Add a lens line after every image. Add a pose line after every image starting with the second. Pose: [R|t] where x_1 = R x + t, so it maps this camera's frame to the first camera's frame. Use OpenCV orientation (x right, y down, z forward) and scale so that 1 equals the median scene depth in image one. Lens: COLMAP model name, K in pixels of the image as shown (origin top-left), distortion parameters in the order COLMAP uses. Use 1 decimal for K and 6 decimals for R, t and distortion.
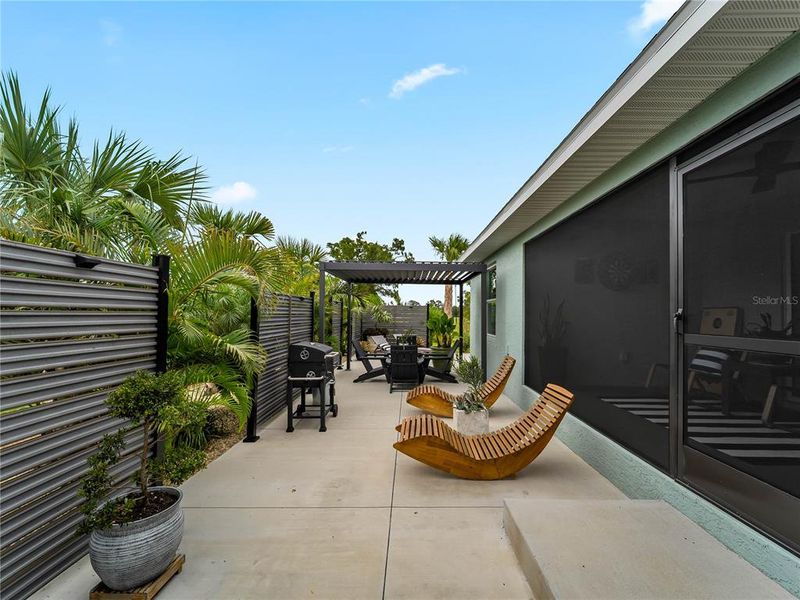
lens RADIAL K [[364.4, 0, 401.8], [0, 364.4, 307.9], [0, 0, 1]] dist [0.000922, 0.000219]
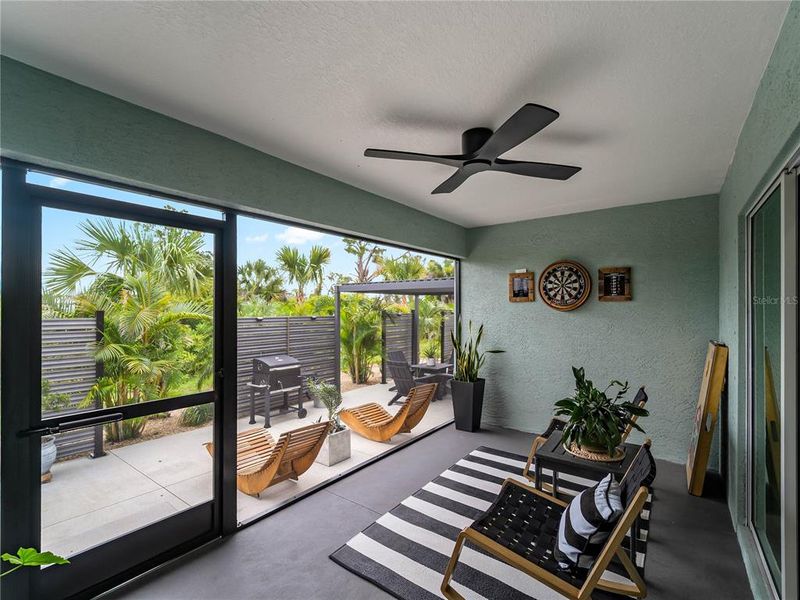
lens RADIAL K [[364.4, 0, 401.8], [0, 364.4, 307.9], [0, 0, 1]] dist [0.000922, 0.000219]
pose [[0.805577, -0.015915, -0.592277, 0.805777], [0.020518, 0.999789, 0.001042, -0.065200], [0.592136, -0.012992, 0.805734, 0.219556]]
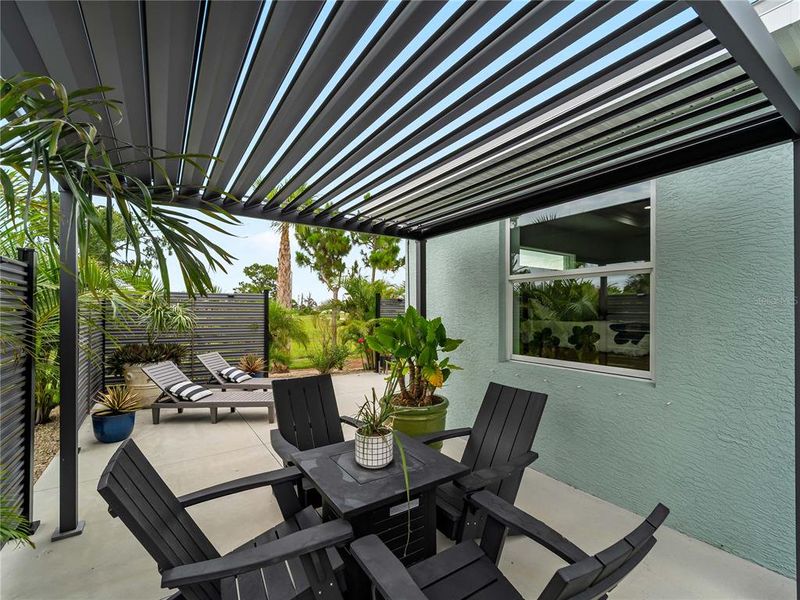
lens RADIAL K [[364.4, 0, 401.8], [0, 364.4, 307.9], [0, 0, 1]] dist [0.000922, 0.000219]
pose [[0.820011, -0.006117, 0.572315, -0.178506], [-0.001218, 0.999922, 0.012433, 0.018372], [-0.572346, -0.010892, 0.819940, 1.173199]]
